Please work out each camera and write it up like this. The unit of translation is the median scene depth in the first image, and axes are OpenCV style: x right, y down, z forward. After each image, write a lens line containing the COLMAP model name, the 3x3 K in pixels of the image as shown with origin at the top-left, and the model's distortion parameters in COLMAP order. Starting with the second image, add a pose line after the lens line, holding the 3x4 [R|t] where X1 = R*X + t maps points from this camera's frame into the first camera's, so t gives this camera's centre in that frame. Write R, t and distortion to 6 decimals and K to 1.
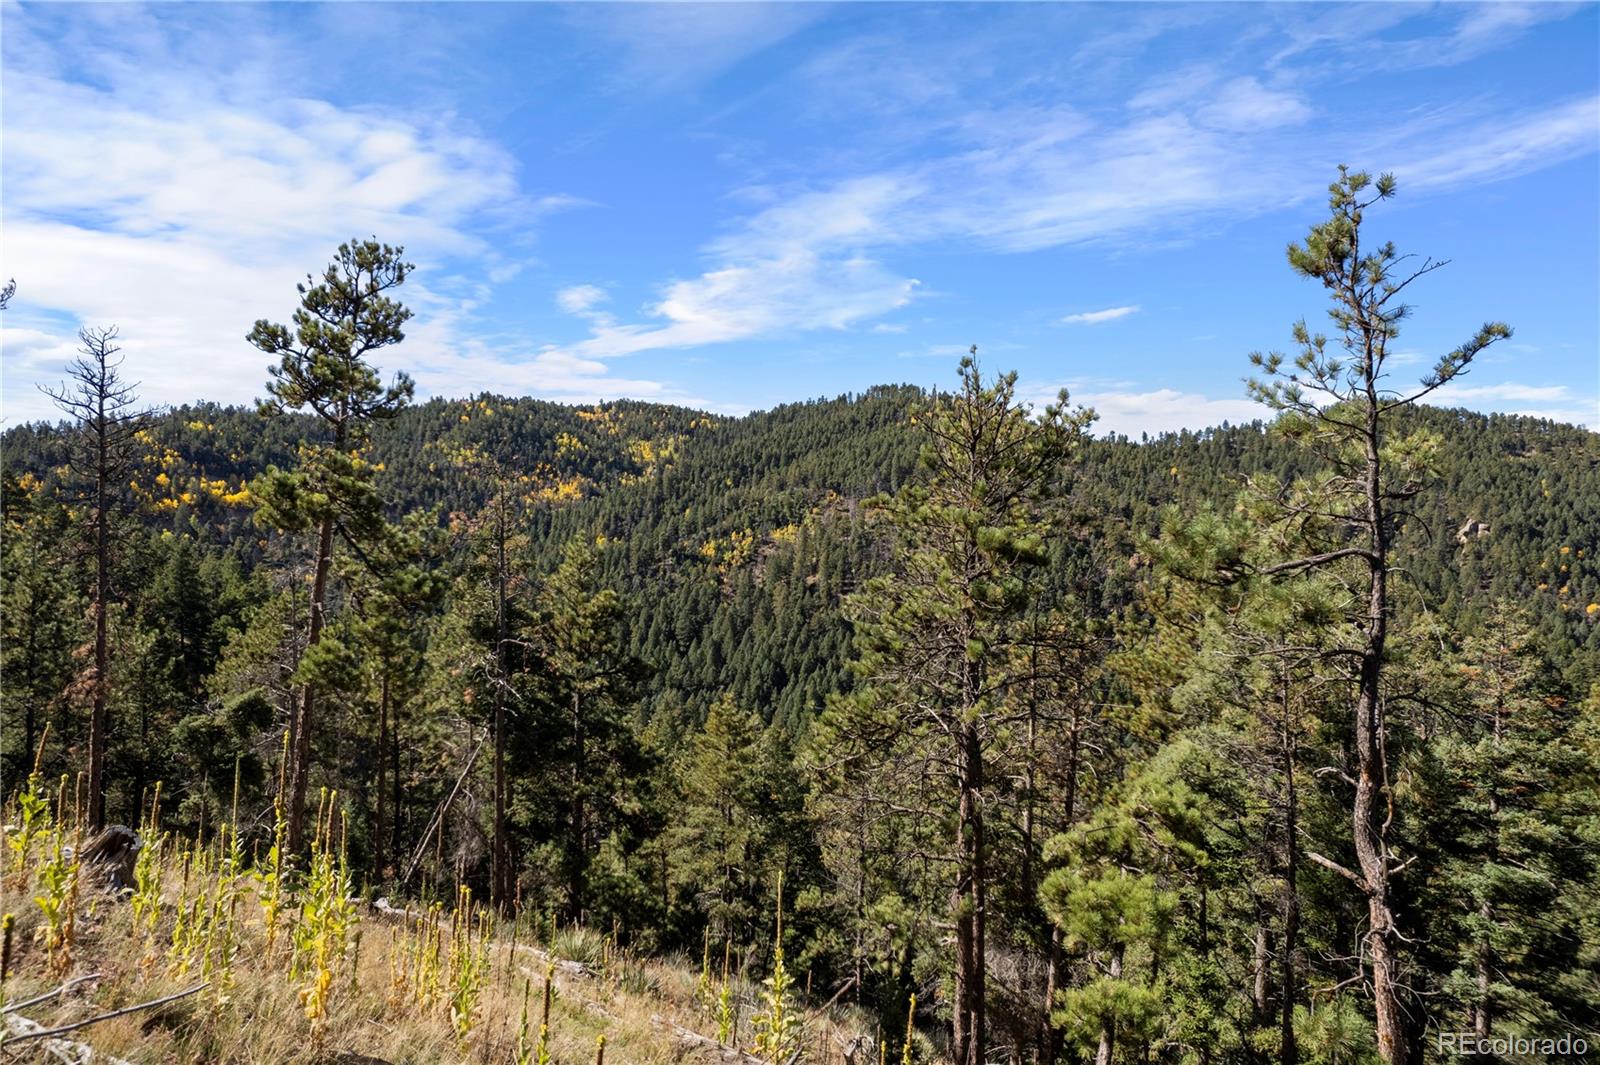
lens RADIAL K [[1027.7, 0, 800.0], [0, 1027.7, 532.5], [0, 0, 1]] dist [-0.073466, 0.068740]
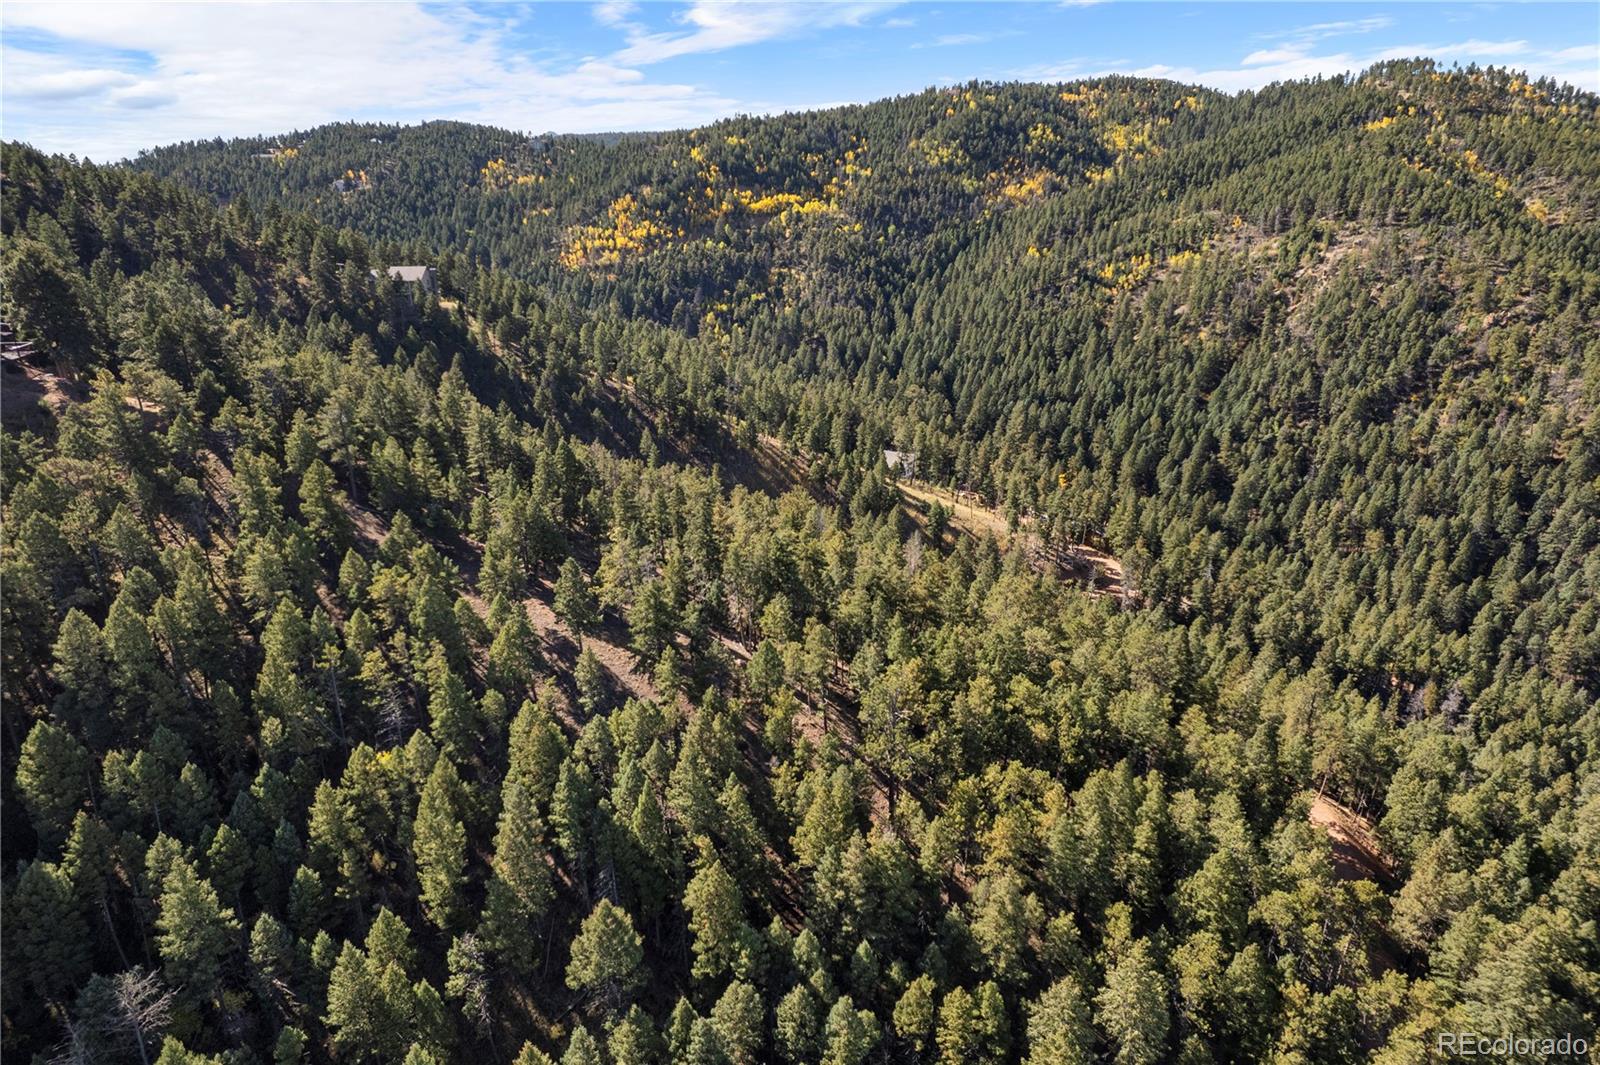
lens RADIAL K [[1027.7, 0, 800.0], [0, 1027.7, 532.5], [0, 0, 1]] dist [-0.073466, 0.068740]
pose [[0.875660, 0.165573, -0.453658, 0.154923], [-0.001505, 0.940321, 0.340287, -0.085104], [0.482926, -0.297293, 0.823650, -0.181006]]
